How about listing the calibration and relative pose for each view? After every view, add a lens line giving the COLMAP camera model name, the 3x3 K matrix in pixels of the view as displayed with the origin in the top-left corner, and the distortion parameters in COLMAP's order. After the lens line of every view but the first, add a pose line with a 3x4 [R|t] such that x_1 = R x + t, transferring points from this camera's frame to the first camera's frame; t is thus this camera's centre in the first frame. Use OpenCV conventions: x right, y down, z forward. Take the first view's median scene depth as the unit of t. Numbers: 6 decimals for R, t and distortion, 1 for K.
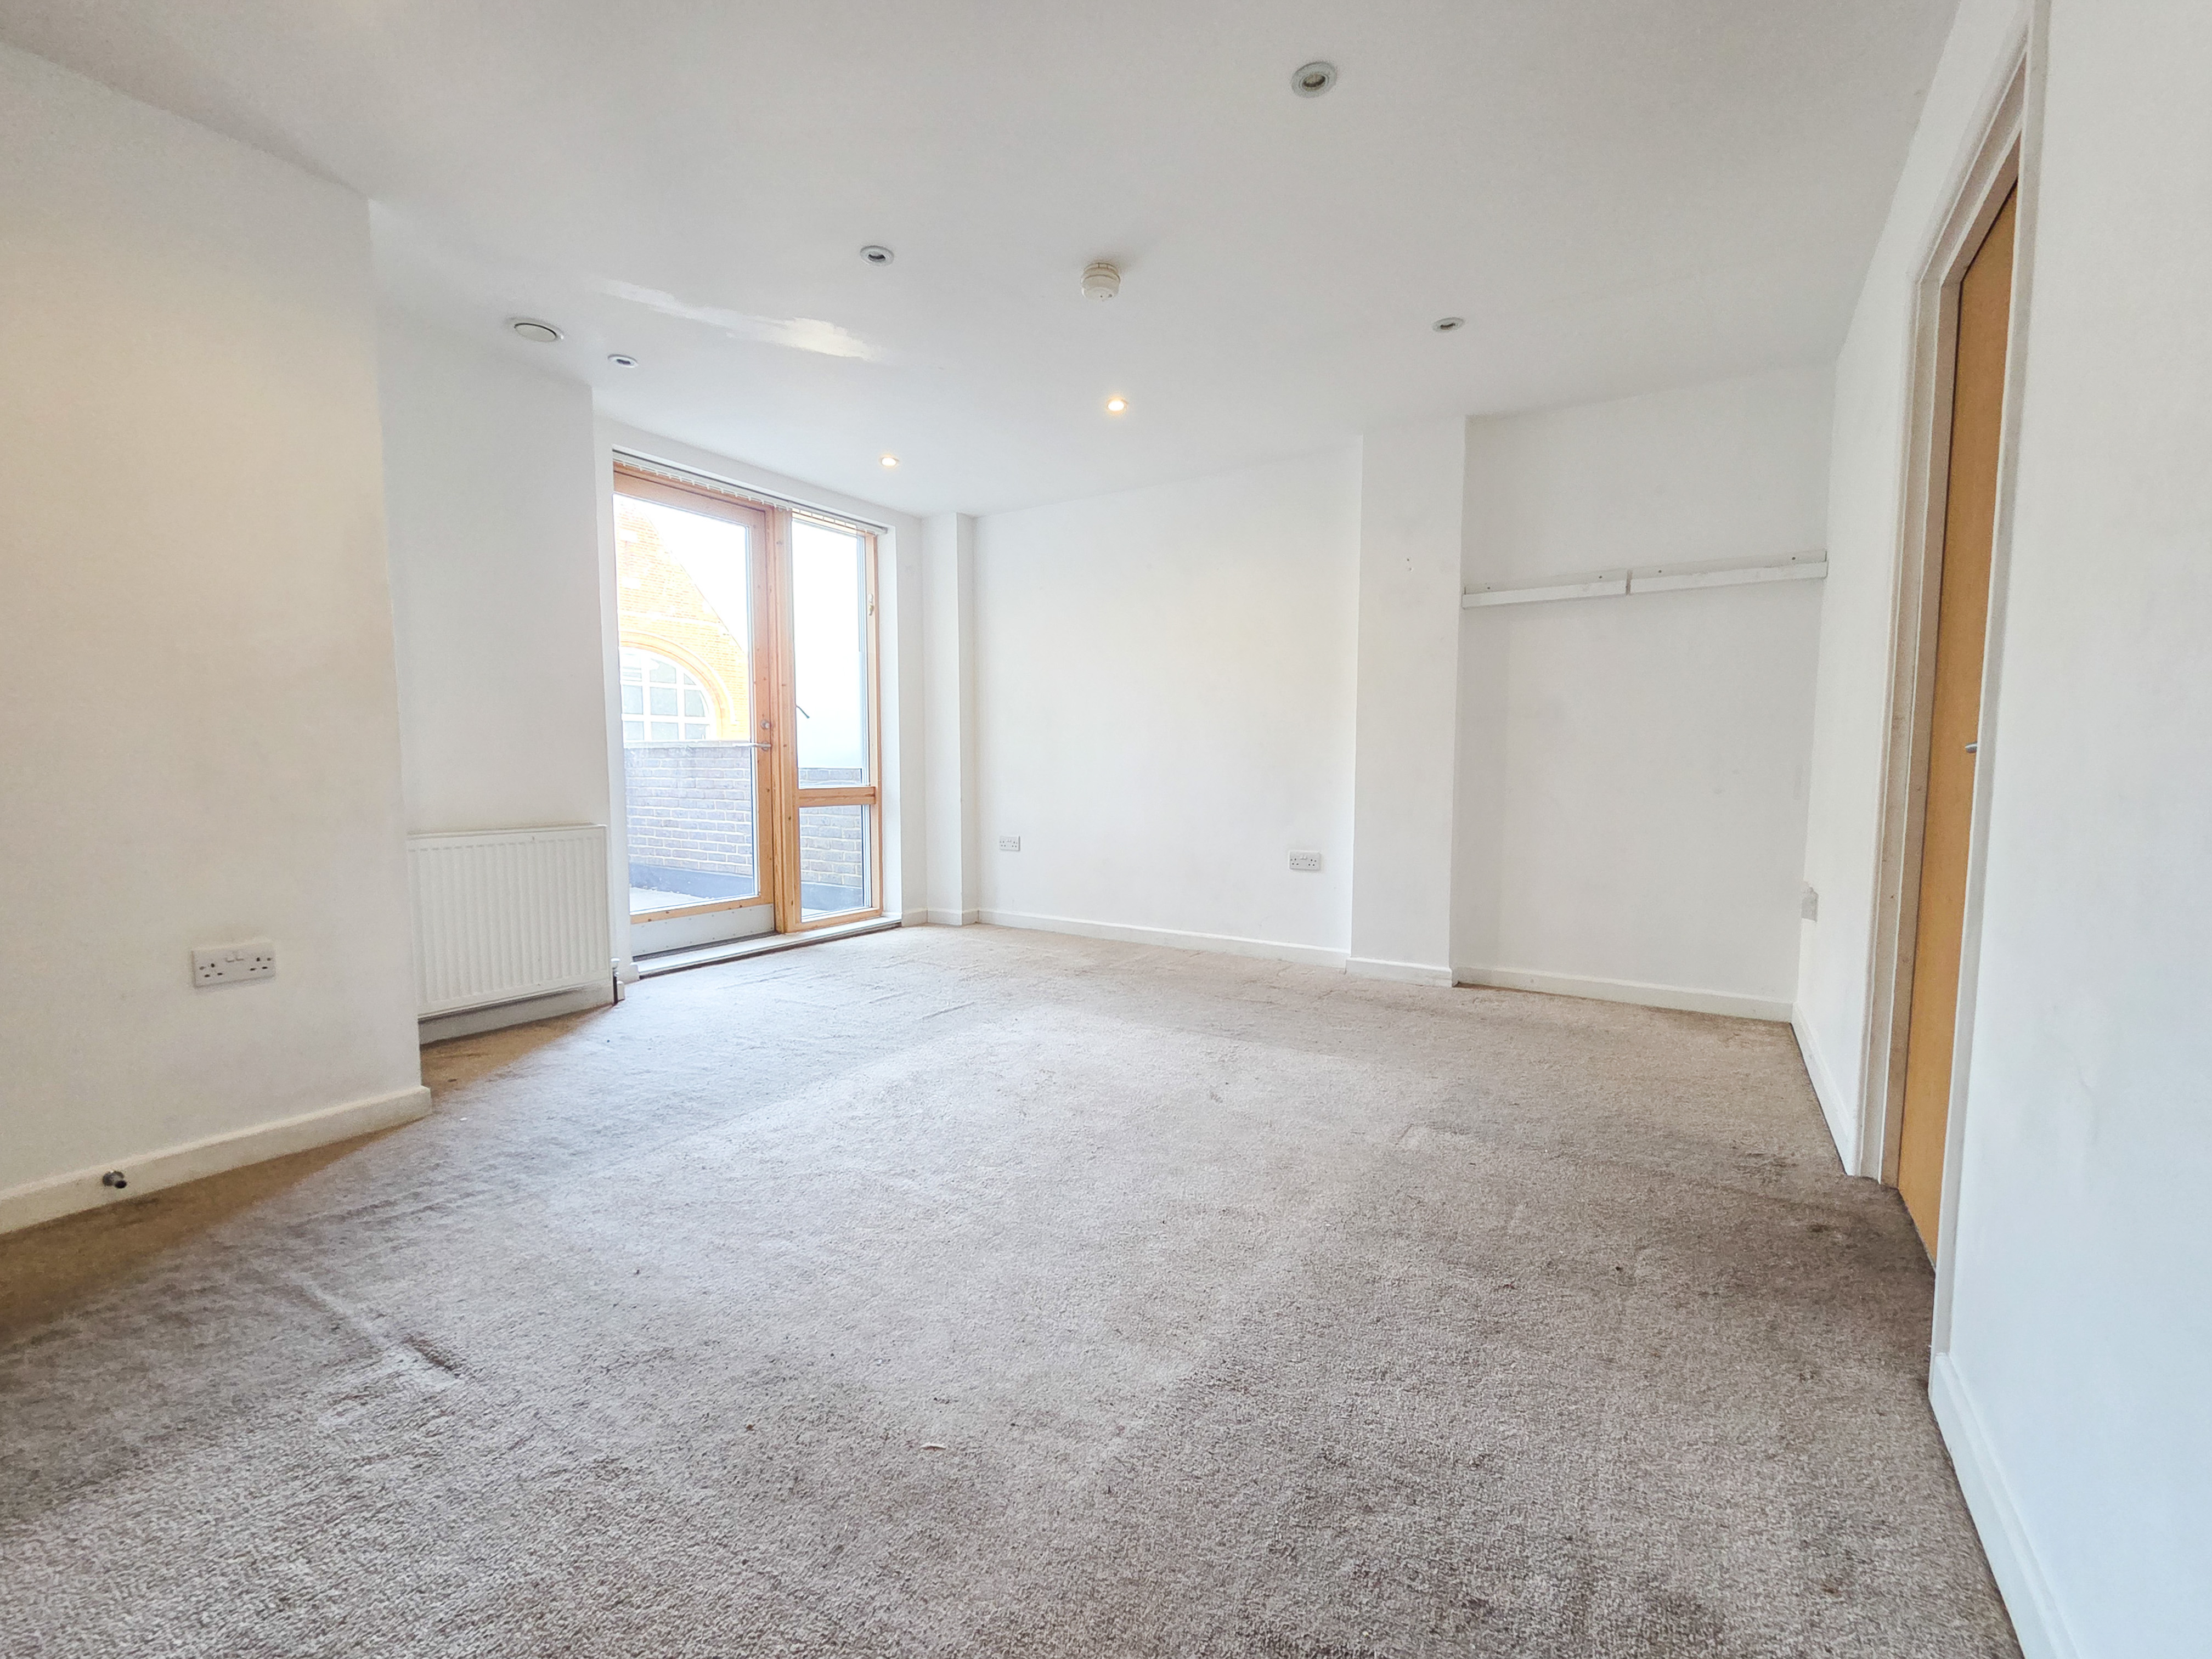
lens RADIAL K [[928.6, 0, 1097.5], [0, 928.6, 830.6], [0, 0, 1]] dist [-0.002719, -0.000174]
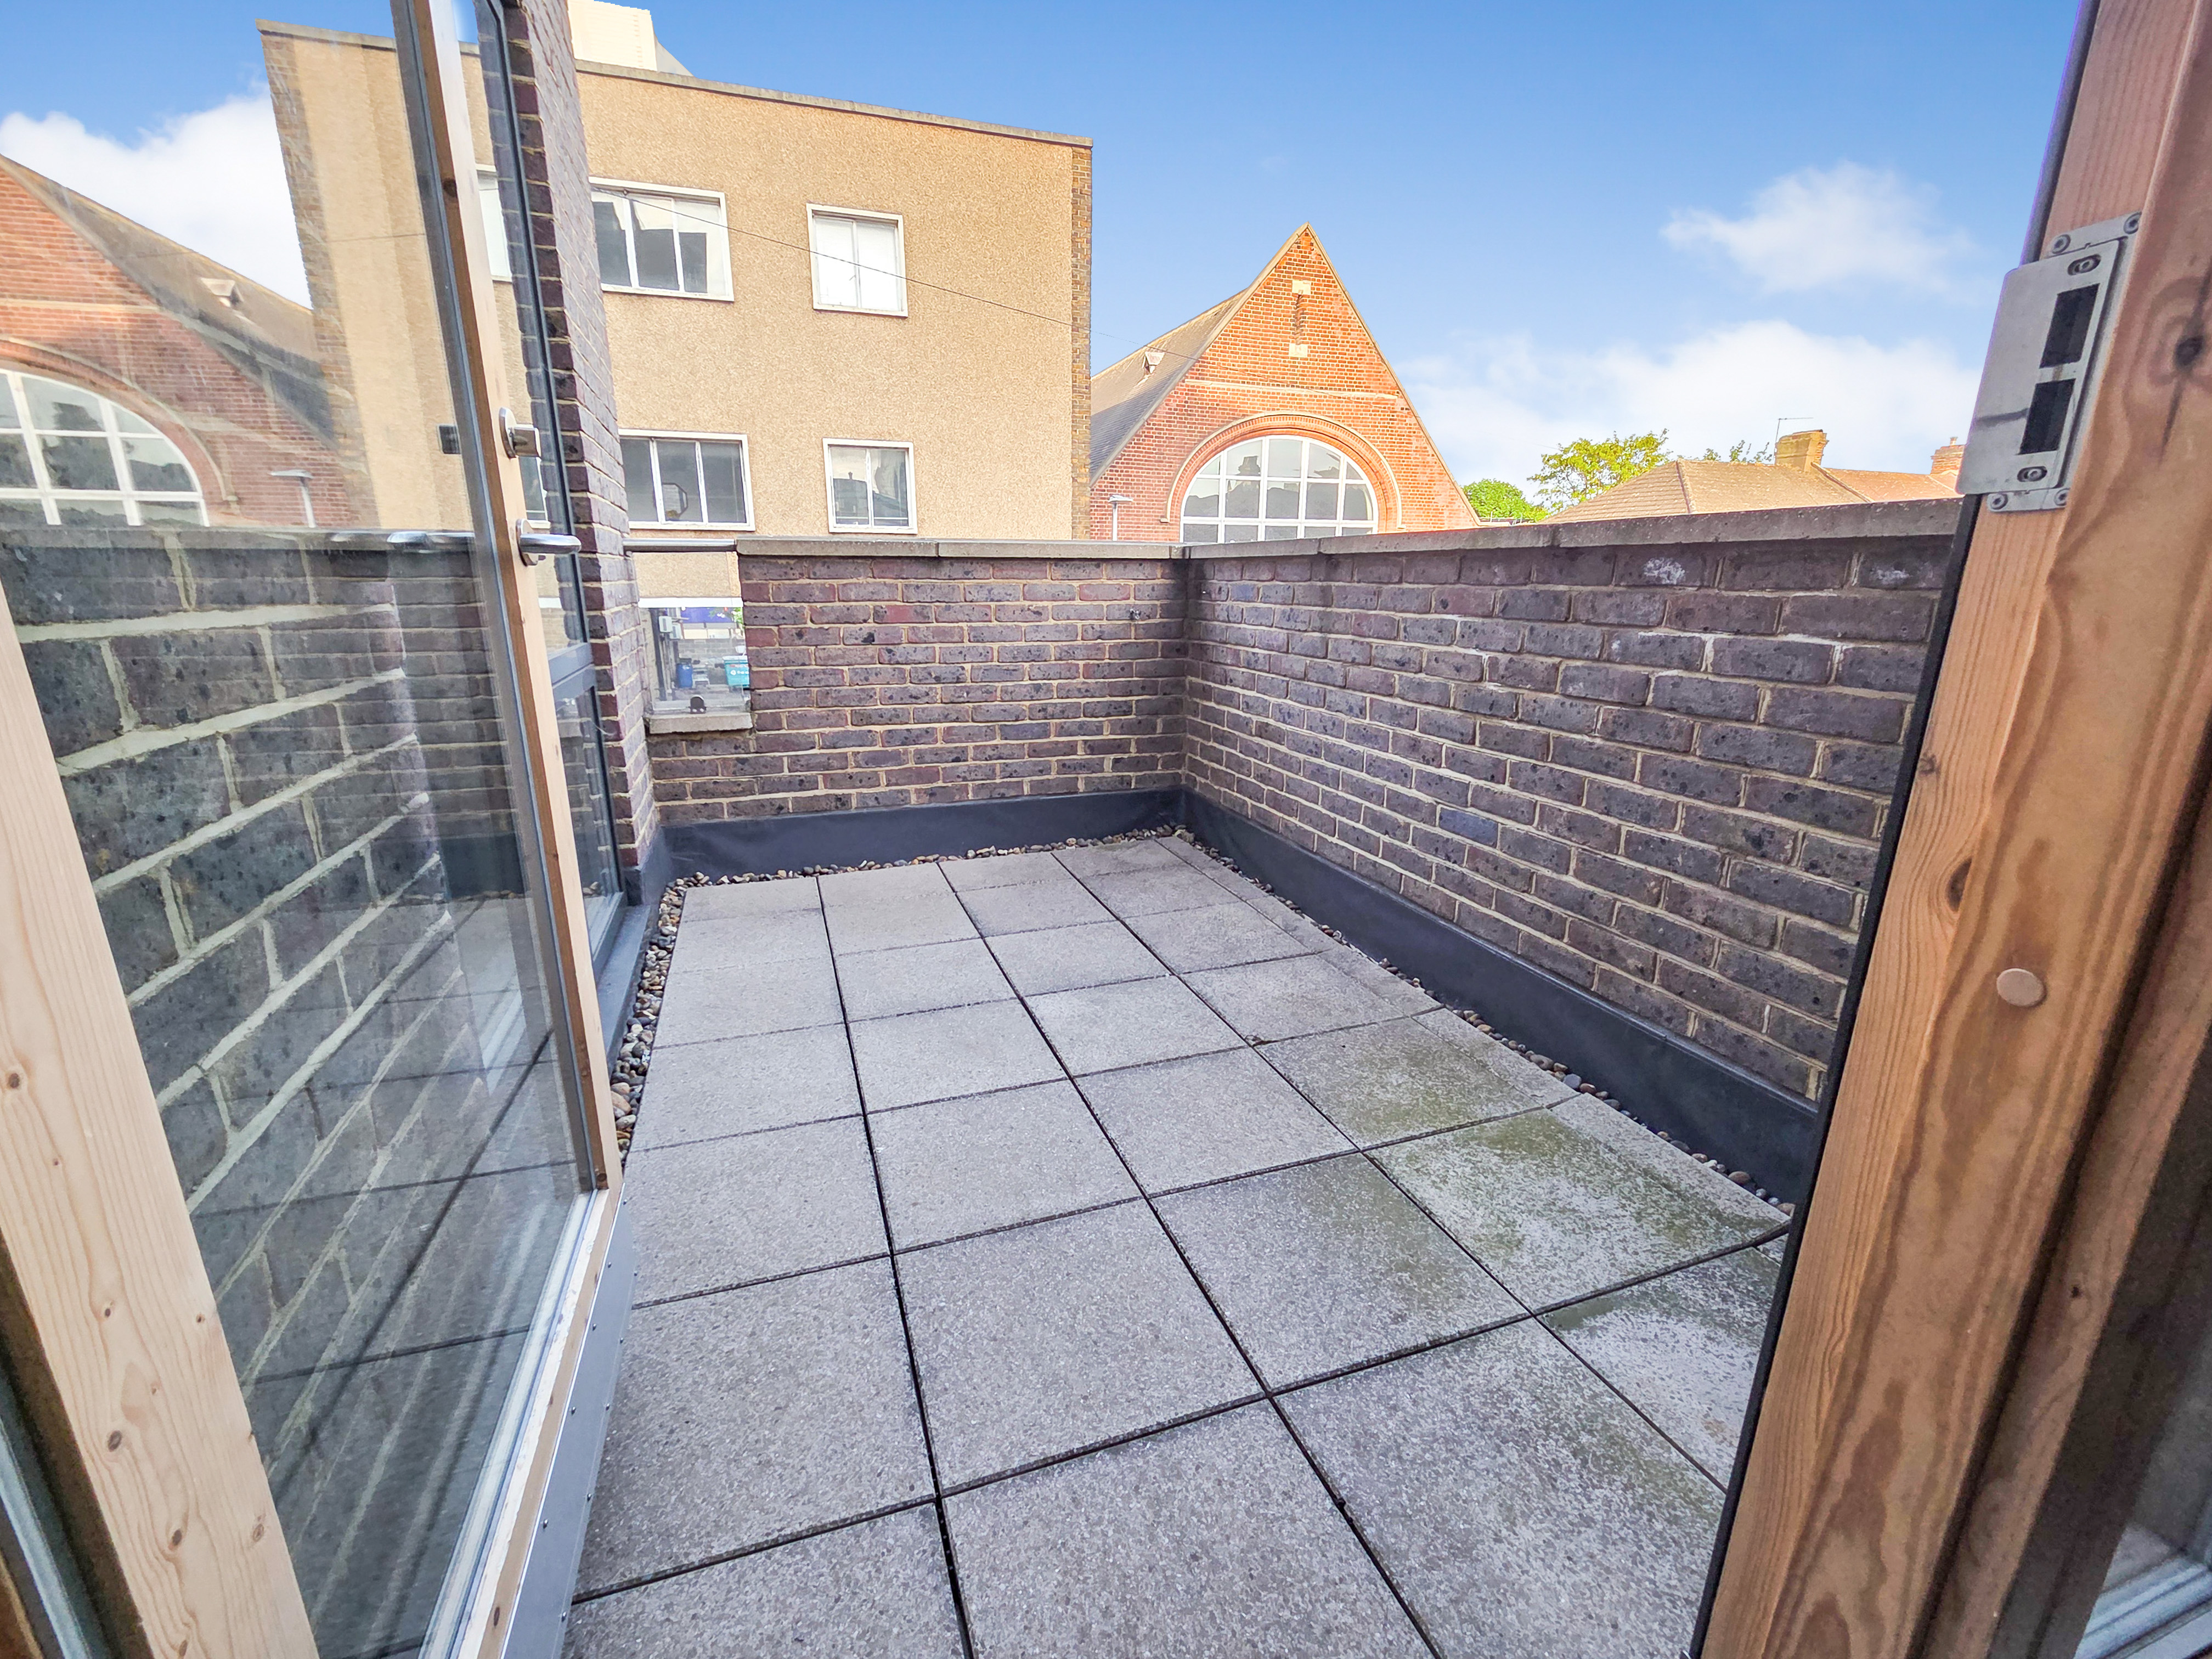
lens RADIAL K [[928.6, 0, 1096.2], [0, 928.6, 822.1], [0, 0, 1]] dist [-0.002719, -0.000174]
pose [[0.785254, 0.169899, -0.595407, -0.252069], [-0.055458, 0.977051, 0.205659, -0.053394], [0.616685, -0.128474, 0.776656, 0.597859]]
